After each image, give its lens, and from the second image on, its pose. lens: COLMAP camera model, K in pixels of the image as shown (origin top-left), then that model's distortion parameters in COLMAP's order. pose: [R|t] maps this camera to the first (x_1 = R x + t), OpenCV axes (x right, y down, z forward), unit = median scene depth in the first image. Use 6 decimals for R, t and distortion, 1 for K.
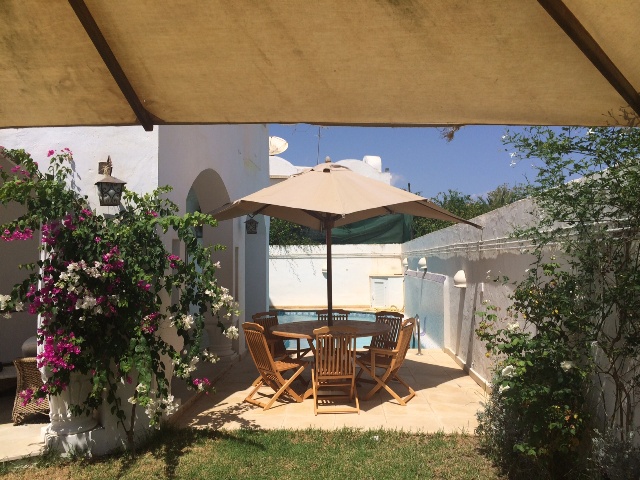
lens RADIAL K [[554.0, 0, 320.1], [0, 554.0, 226.3], [0, 0, 1]] dist [0.171402, -0.000489]
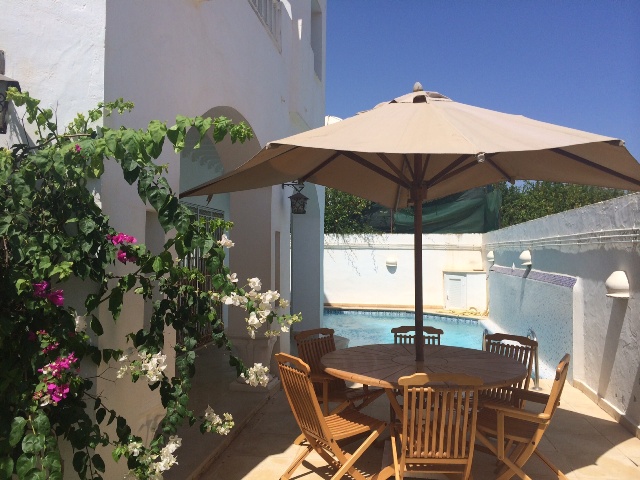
lens RADIAL K [[554.0, 0, 320.1], [0, 554.0, 226.3], [0, 0, 1]] dist [0.171402, -0.000489]
pose [[0.994716, 0.009543, -0.102216, -0.023063], [-0.007867, 0.999828, 0.016795, 0.018190], [0.102358, -0.015902, 0.994620, 0.299675]]
